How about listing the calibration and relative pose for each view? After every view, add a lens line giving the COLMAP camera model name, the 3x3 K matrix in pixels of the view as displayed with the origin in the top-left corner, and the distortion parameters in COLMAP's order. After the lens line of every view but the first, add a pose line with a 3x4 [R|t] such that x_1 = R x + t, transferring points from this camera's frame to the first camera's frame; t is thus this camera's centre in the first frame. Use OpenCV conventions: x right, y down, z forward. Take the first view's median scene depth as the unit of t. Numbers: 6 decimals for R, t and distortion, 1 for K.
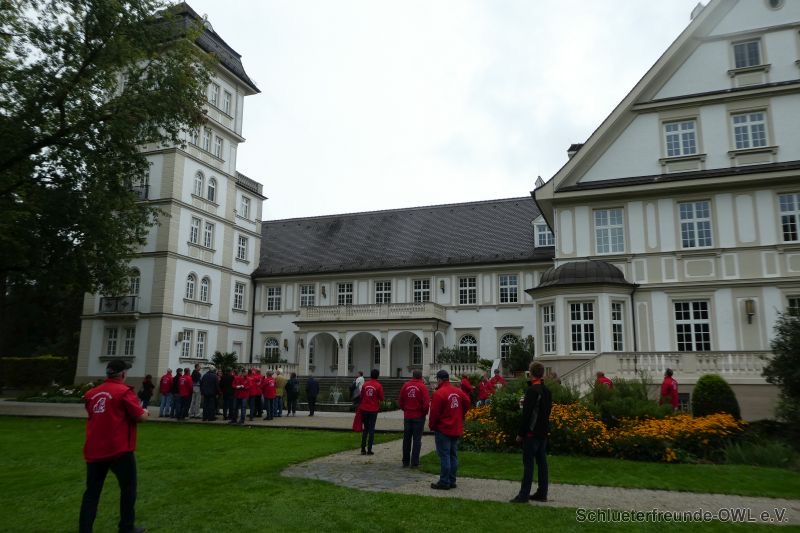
lens RADIAL K [[625.0, 0, 403.9], [0, 625.0, 263.7], [0, 0, 1]] dist [-0.006456, -0.000754]
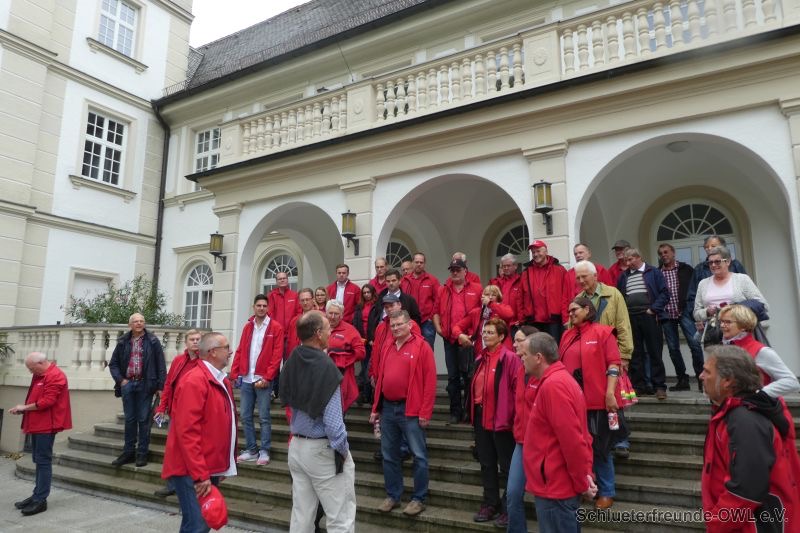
lens RADIAL K [[570.9, 0, 402.4], [0, 570.9, 267.8], [0, 0, 1]] dist [-0.036410, 0.014537]
pose [[0.981571, -0.038921, -0.187095, -0.042802], [0.041814, 0.999059, 0.011537, 0.137932], [0.186470, -0.019148, 0.982274, 0.792199]]
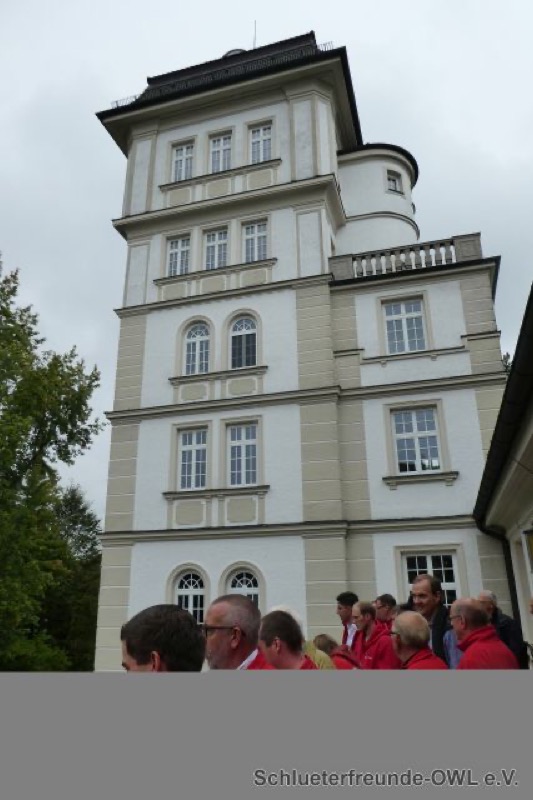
lens RADIAL K [[570.9, 0, 260.1], [0, 570.9, 411.8], [0, 0, 1]] dist [-0.036410, 0.014537]
pose [[0.068346, -0.343022, -0.936838, 0.023182], [0.196515, 0.925265, -0.324448, 0.047469], [0.978116, -0.161928, 0.130647, 0.997088]]
